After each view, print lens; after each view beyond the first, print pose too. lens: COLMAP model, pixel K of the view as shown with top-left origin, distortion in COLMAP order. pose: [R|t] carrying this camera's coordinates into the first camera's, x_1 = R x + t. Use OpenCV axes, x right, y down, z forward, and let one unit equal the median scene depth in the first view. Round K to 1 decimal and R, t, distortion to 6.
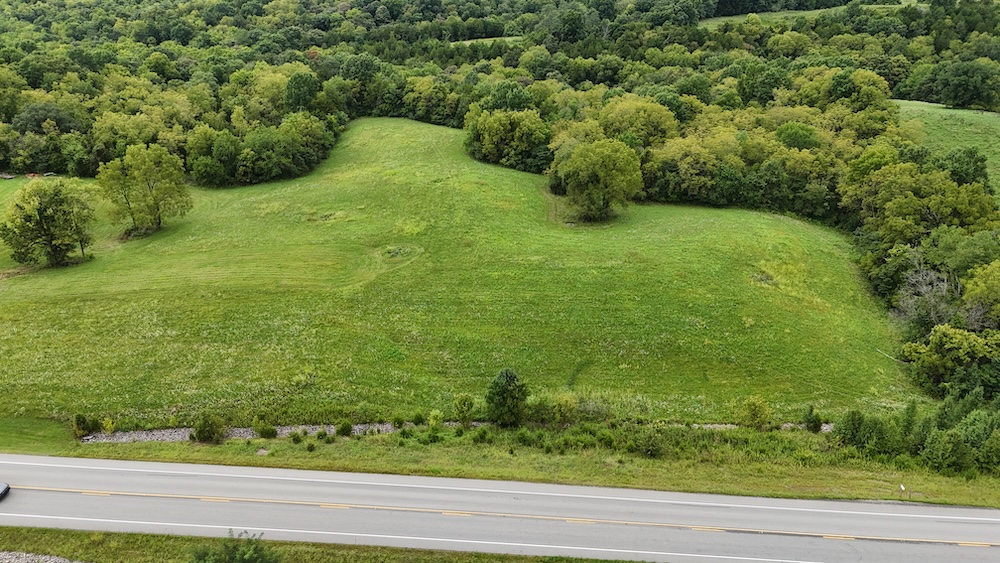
lens RADIAL K [[736.1, 0, 498.8], [0, 736.1, 277.5], [0, 0, 1]] dist [0.069198, -0.058528]
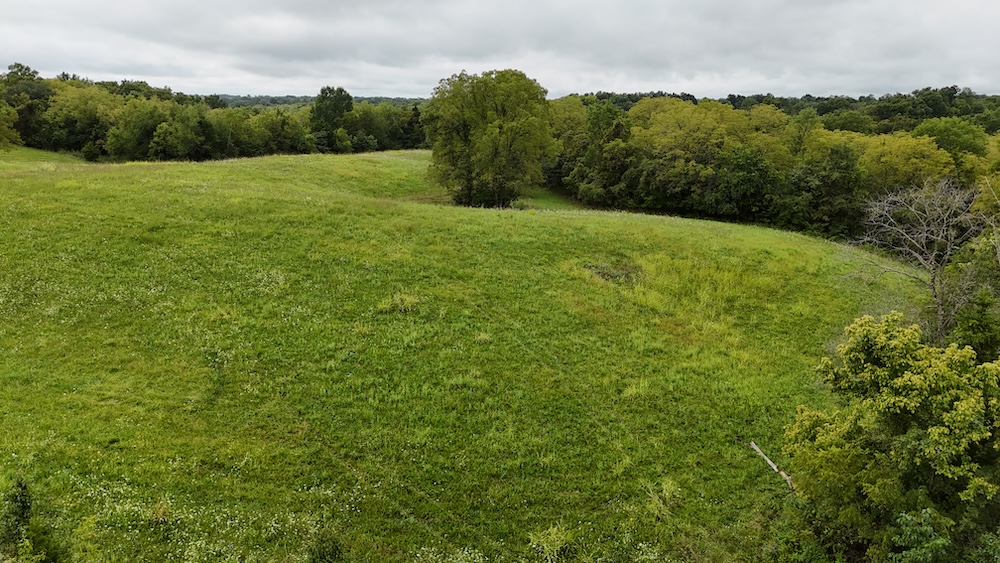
lens RADIAL K [[736.1, 0, 498.8], [0, 736.1, 277.5], [0, 0, 1]] dist [0.069198, -0.058528]
pose [[0.923893, 0.111948, -0.365909, 0.348590], [-0.185633, 0.967312, -0.172765, 0.069367], [0.334607, 0.227541, 0.914474, 0.460260]]
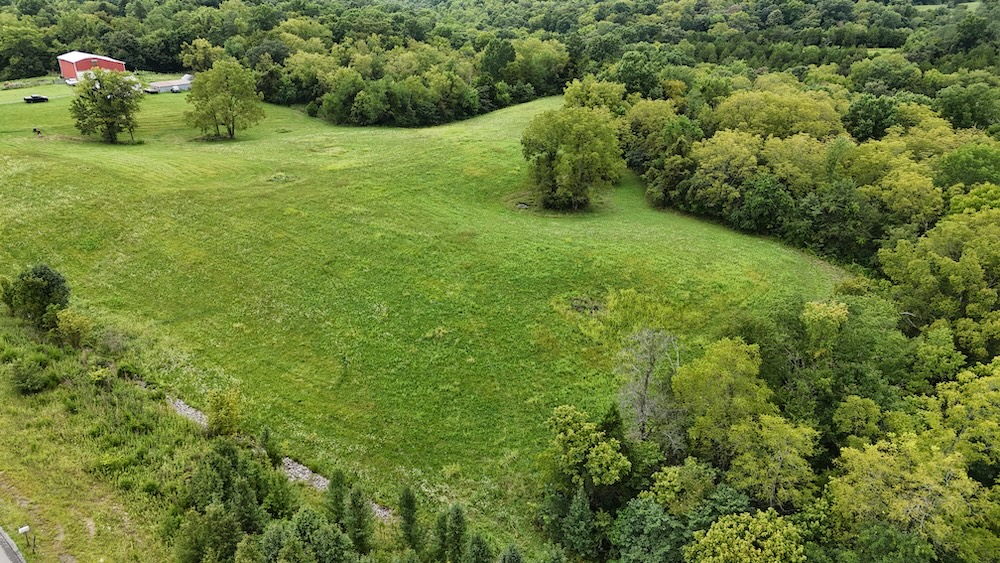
lens RADIAL K [[736.1, 0, 498.8], [0, 736.1, 277.5], [0, 0, 1]] dist [0.069198, -0.058528]
pose [[0.787073, 0.248690, -0.564509, 0.519426], [-0.266501, 0.962409, 0.052410, -0.029158], [0.556322, 0.109192, 0.823762, 0.303039]]
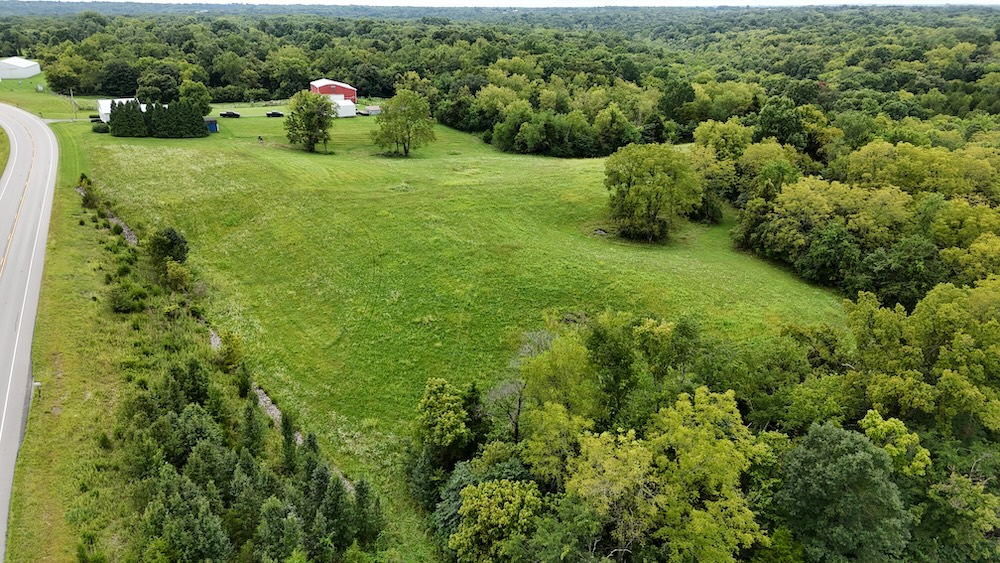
lens RADIAL K [[736.1, 0, 498.8], [0, 736.1, 277.5], [0, 0, 1]] dist [0.069198, -0.058528]
pose [[0.520259, 0.305122, -0.797641, 0.688740], [-0.369154, 0.922579, 0.112135, -0.070701], [0.770101, 0.236113, 0.592617, 0.384202]]
